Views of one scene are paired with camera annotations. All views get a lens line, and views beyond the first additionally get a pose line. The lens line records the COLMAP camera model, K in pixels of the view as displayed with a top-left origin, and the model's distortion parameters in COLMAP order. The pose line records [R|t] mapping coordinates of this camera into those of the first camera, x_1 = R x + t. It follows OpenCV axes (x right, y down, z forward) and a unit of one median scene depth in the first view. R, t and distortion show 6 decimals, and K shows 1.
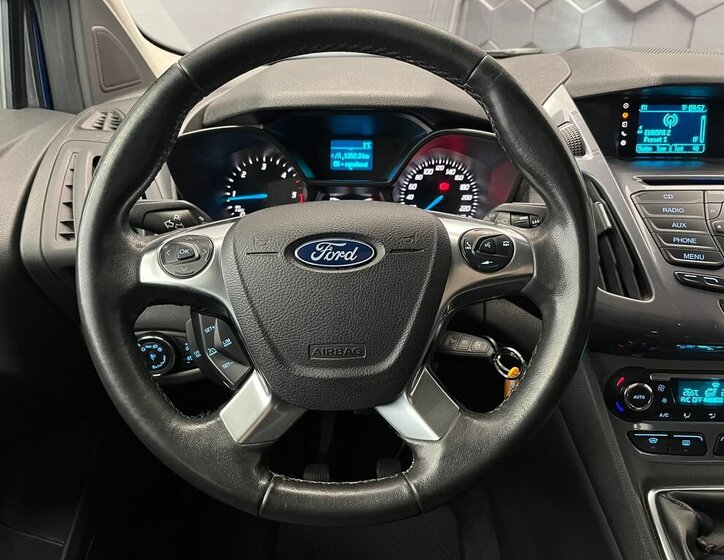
lens RADIAL K [[568.7, 0, 362.0], [0, 568.7, 280.0], [0, 0, 1]] dist [-0.002632, -0.007440]
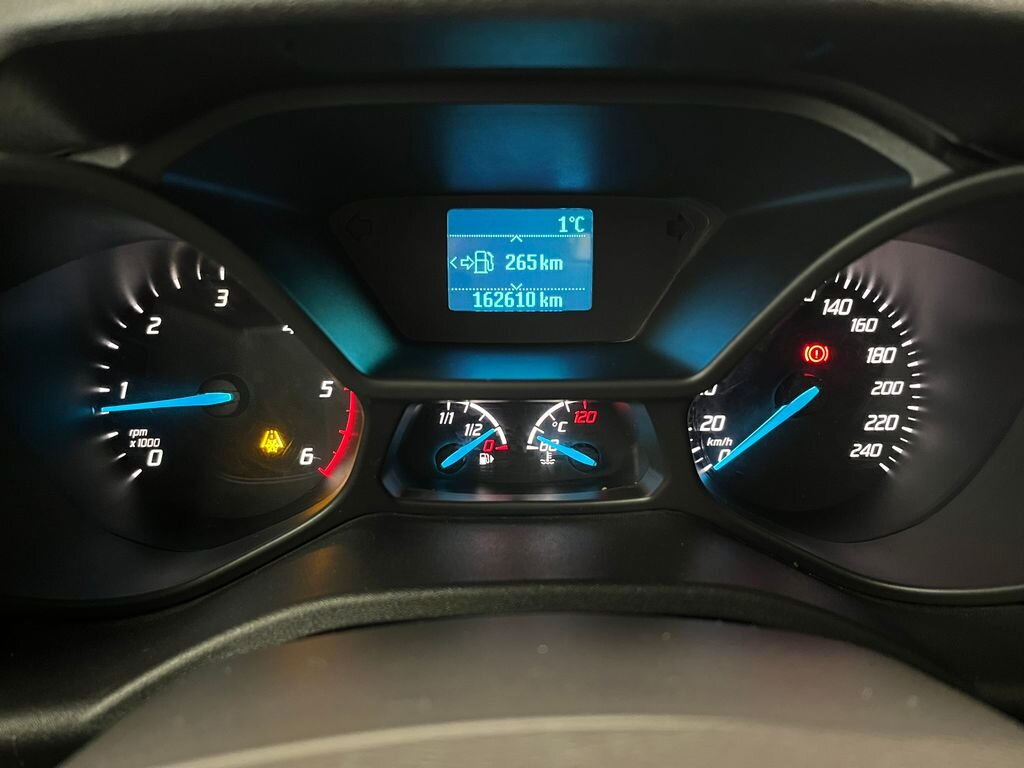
lens RADIAL K [[769.3, 0, 513.1], [0, 769.3, 383.9], [0, 0, 1]] dist [0.005143, 0.001804]
pose [[0.998959, -0.018804, 0.041570, -0.045733], [0.018561, 0.999808, 0.006223, -0.187133], [-0.041679, -0.005445, 0.999116, 0.716468]]
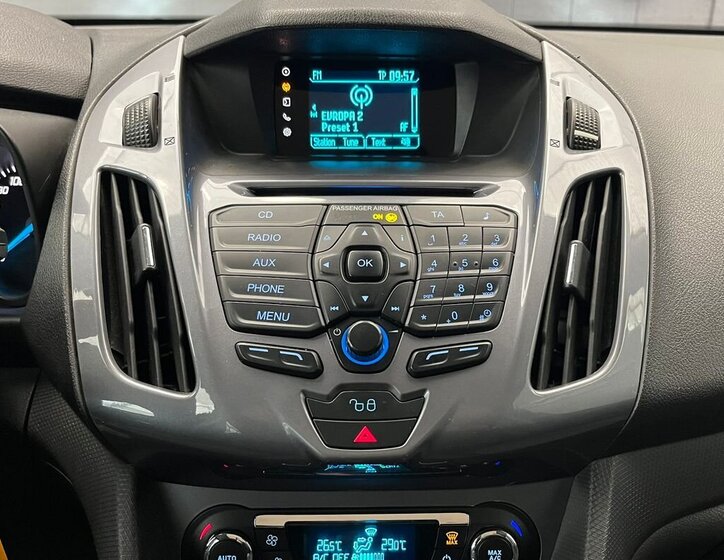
lens RADIAL K [[776.2, 0, 411.6], [0, 776.2, 331.8], [0, 0, 1]] dist [0.034198, -0.004936]
pose [[0.997354, -0.013257, 0.071479, 0.575172], [0.015070, 0.999577, -0.024892, -0.002909], [-0.071119, 0.025904, 0.997131, 0.169621]]
